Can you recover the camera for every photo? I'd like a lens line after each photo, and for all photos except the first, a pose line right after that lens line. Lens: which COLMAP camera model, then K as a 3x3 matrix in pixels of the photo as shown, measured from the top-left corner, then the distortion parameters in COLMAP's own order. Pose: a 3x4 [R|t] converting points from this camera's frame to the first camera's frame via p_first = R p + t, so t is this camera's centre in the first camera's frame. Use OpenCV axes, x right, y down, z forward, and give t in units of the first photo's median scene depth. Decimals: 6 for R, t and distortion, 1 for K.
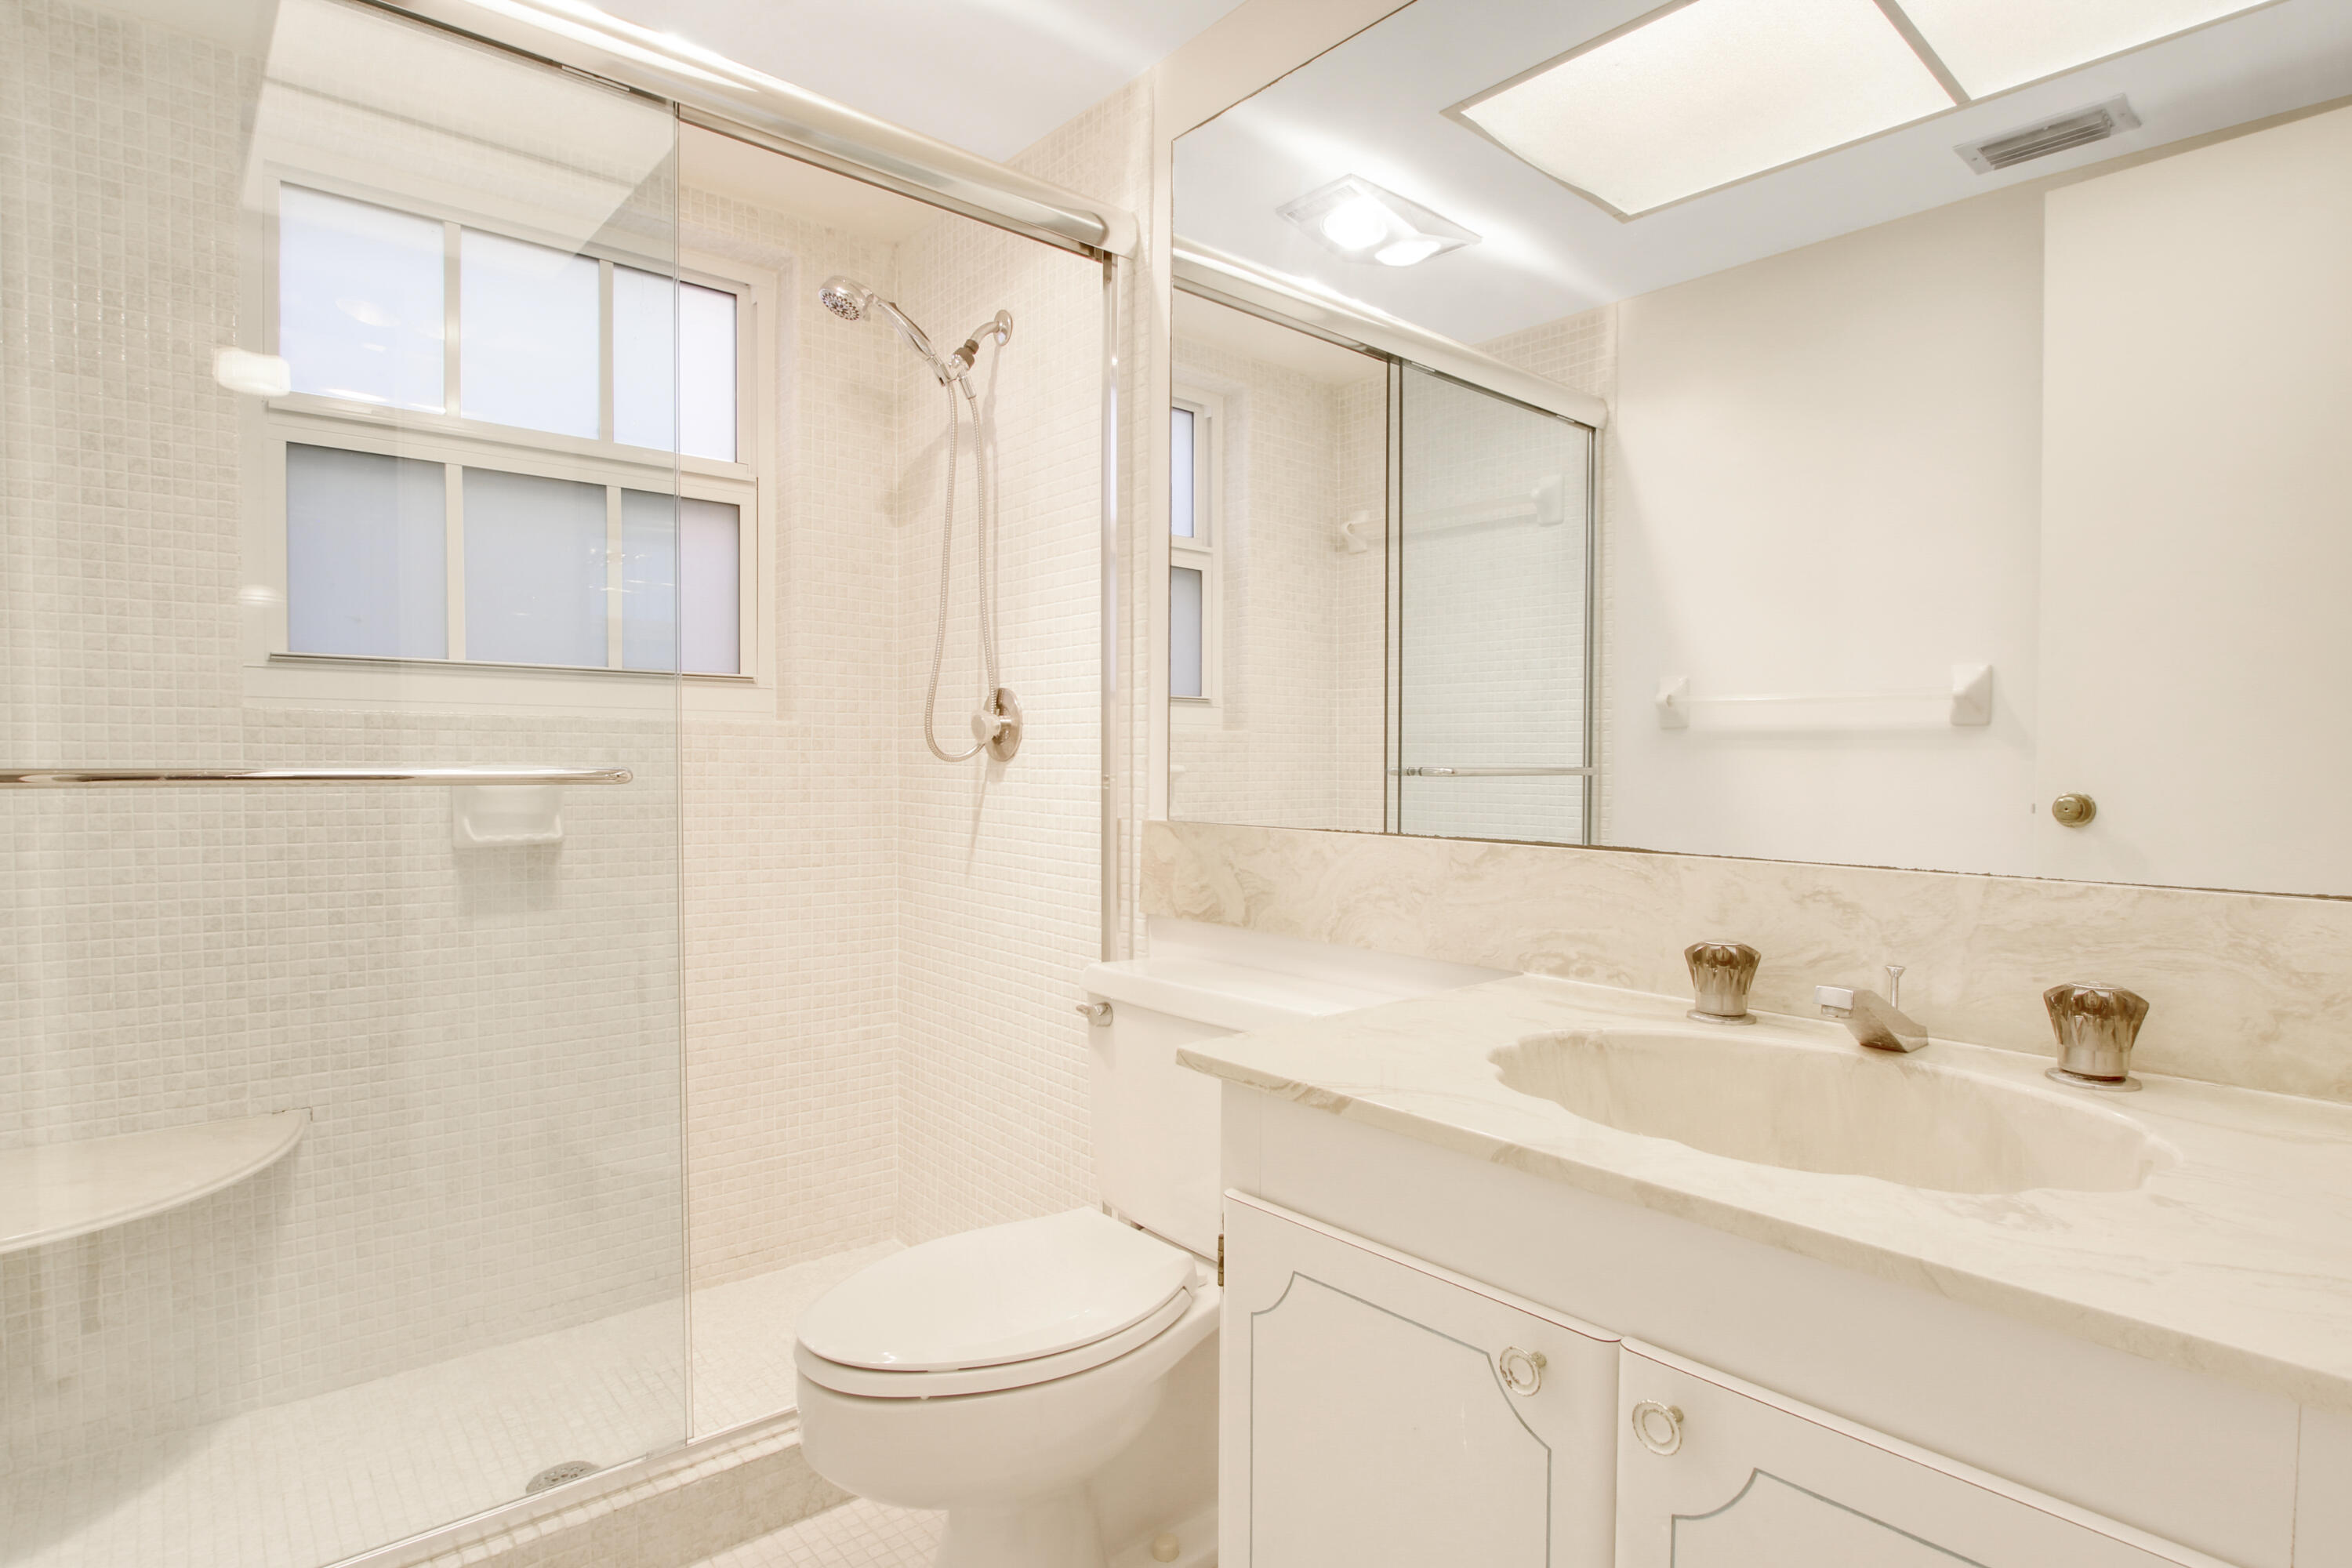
lens RADIAL K [[1184.8, 0, 1176.0], [0, 1184.8, 784.0], [0, 0, 1]] dist [-0.012338, -0.000796]
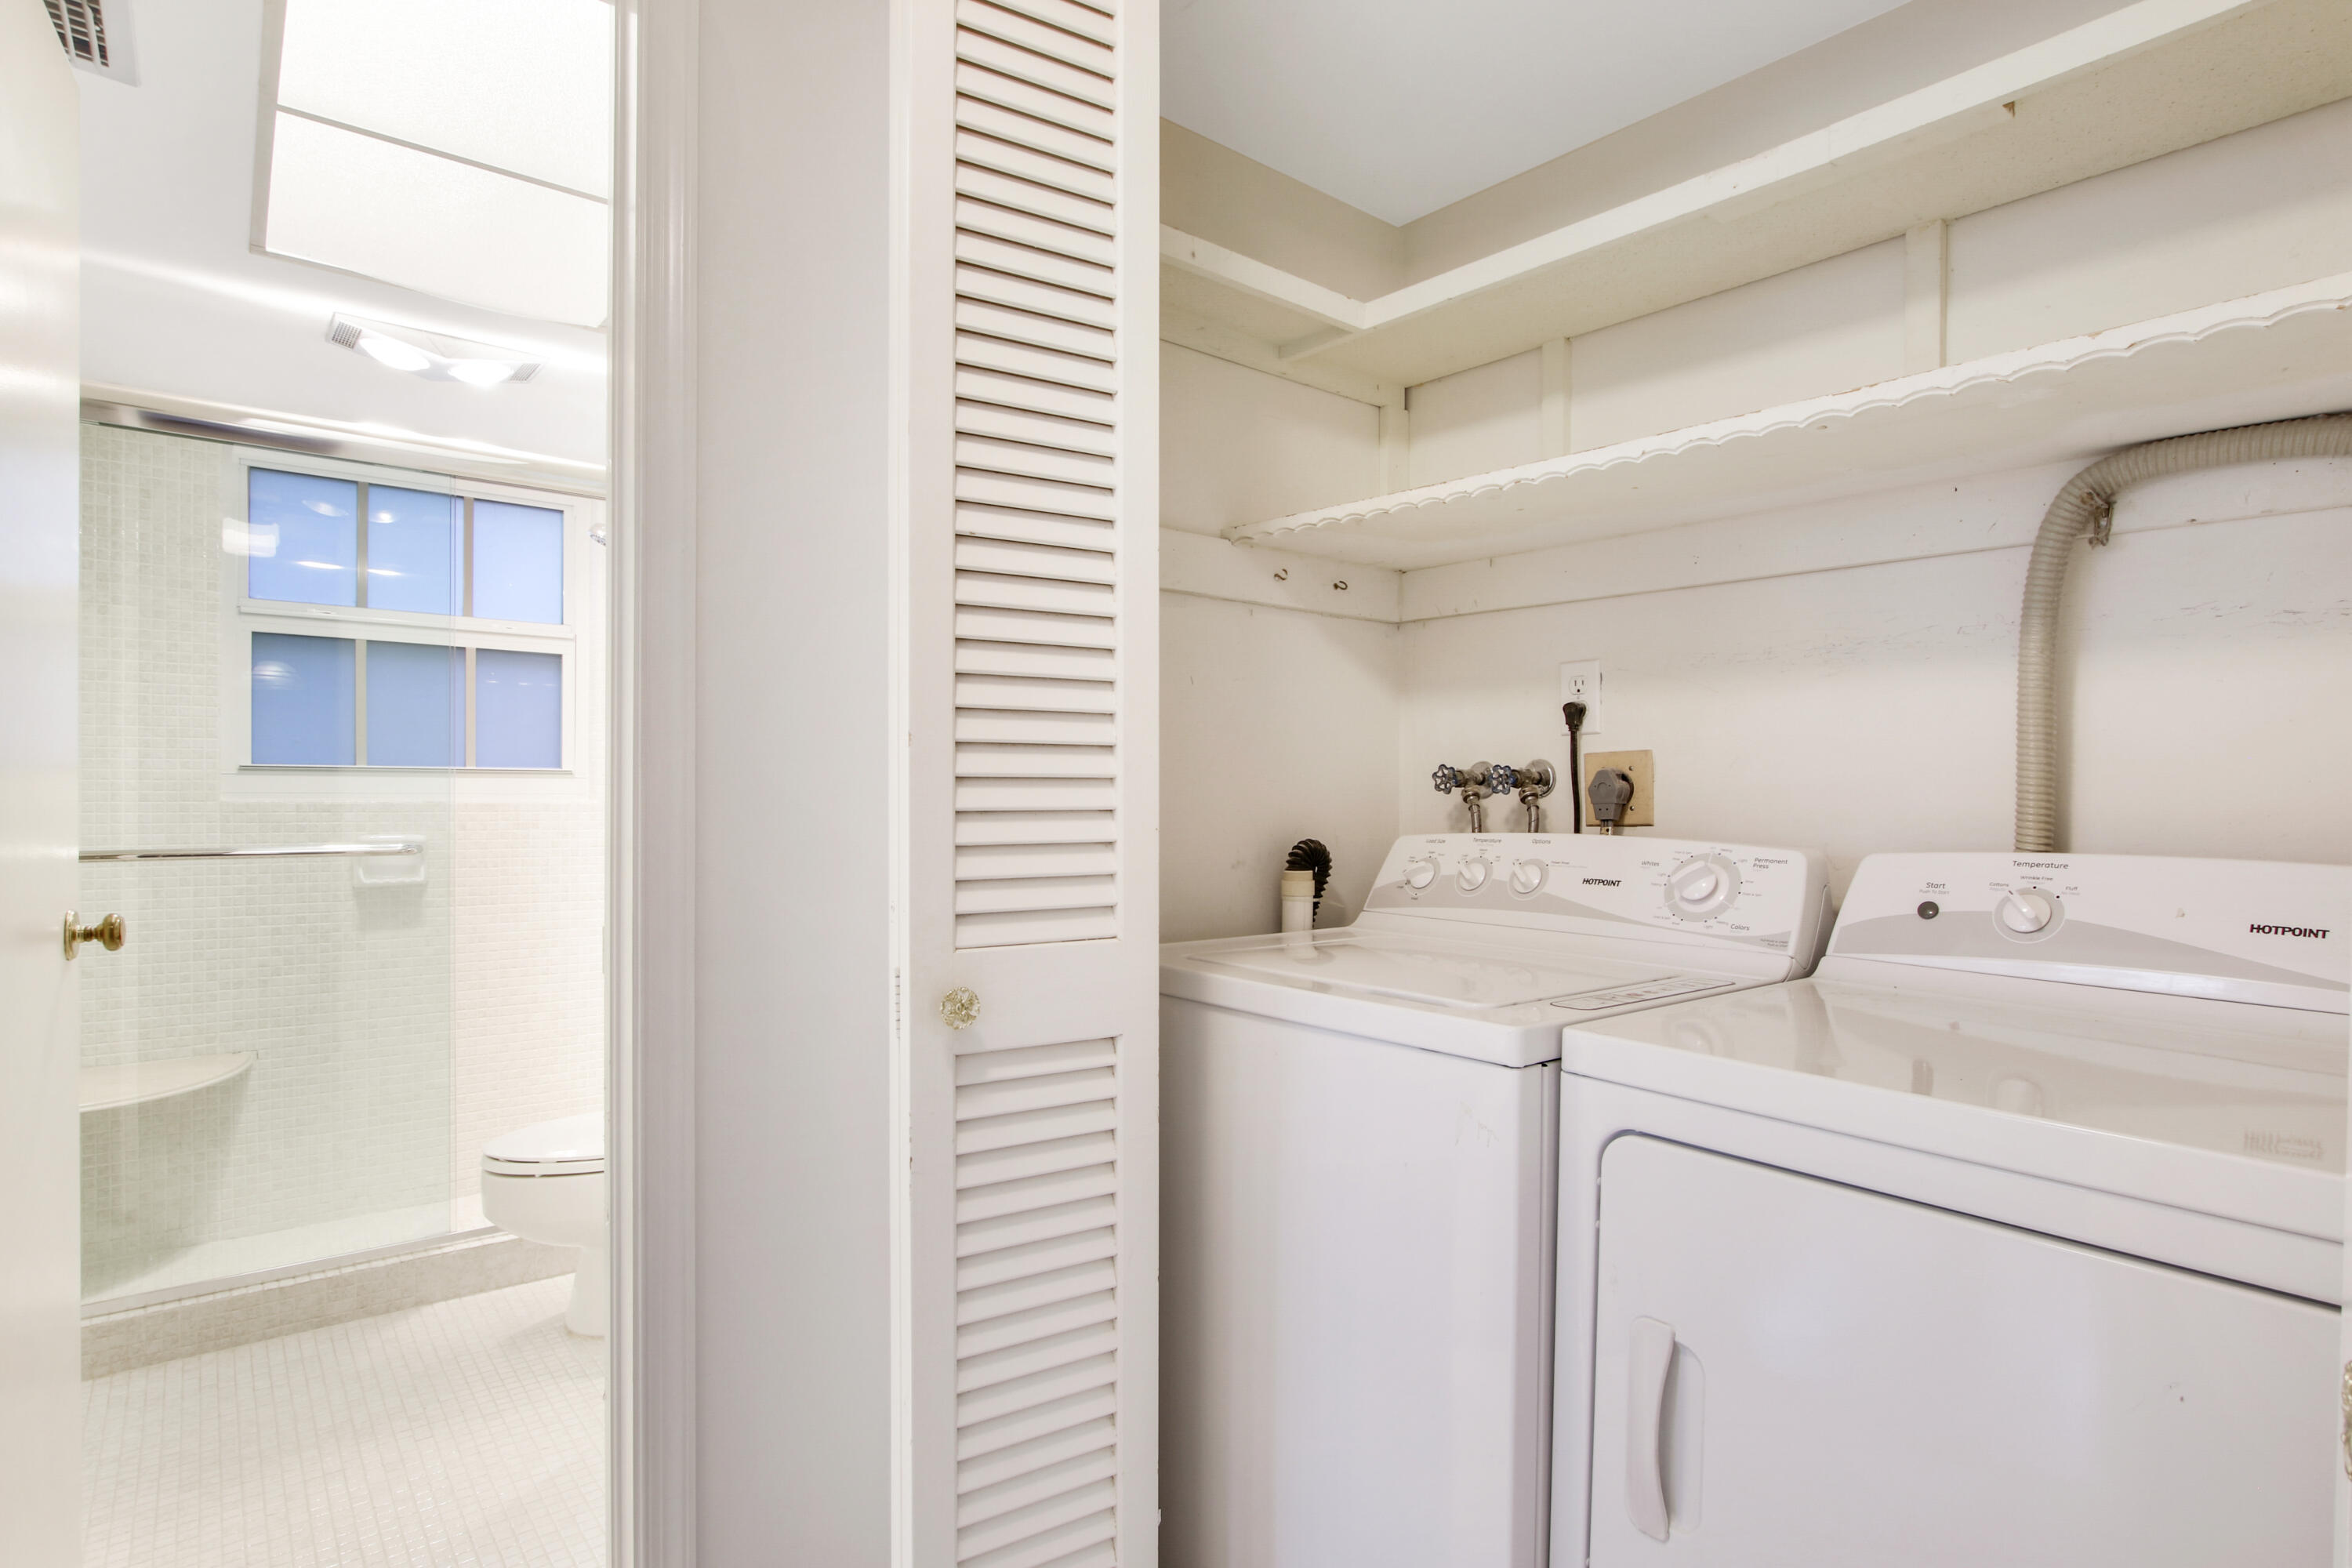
lens RADIAL K [[1223.5, 0, 1176.0], [0, 1223.5, 784.0], [0, 0, 1]] dist [0.000895, 0.000569]
pose [[0.999077, -0.001190, -0.042945, 0.584890], [-0.000008, 0.999611, -0.027880, -0.040355], [0.042961, 0.027855, 0.998688, -0.619440]]
